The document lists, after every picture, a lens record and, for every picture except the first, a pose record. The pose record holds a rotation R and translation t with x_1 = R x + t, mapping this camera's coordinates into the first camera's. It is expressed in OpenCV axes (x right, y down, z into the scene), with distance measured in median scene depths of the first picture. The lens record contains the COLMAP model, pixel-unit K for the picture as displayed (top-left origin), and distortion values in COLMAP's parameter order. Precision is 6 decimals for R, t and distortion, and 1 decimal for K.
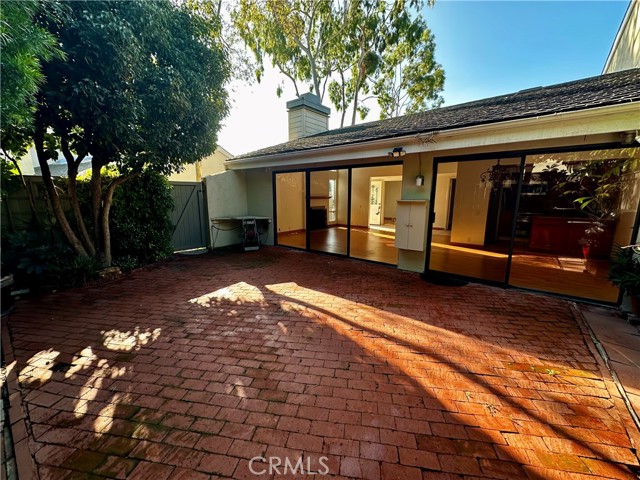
lens RADIAL K [[252.9, 0, 318.1], [0, 252.9, 240.2], [0, 0, 1]] dist [-0.005477, 0.000666]
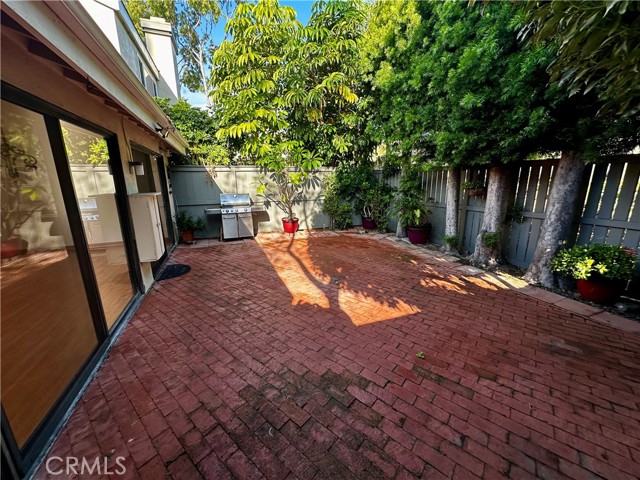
lens RADIAL K [[252.9, 0, 320.5], [0, 252.9, 241.7], [0, 0, 1]] dist [-0.005477, 0.000666]
pose [[-0.869812, -0.102582, 0.482601, -0.676626], [0.097510, 0.923111, 0.371964, -0.355211], [-0.483652, 0.370597, -0.792930, 1.959106]]
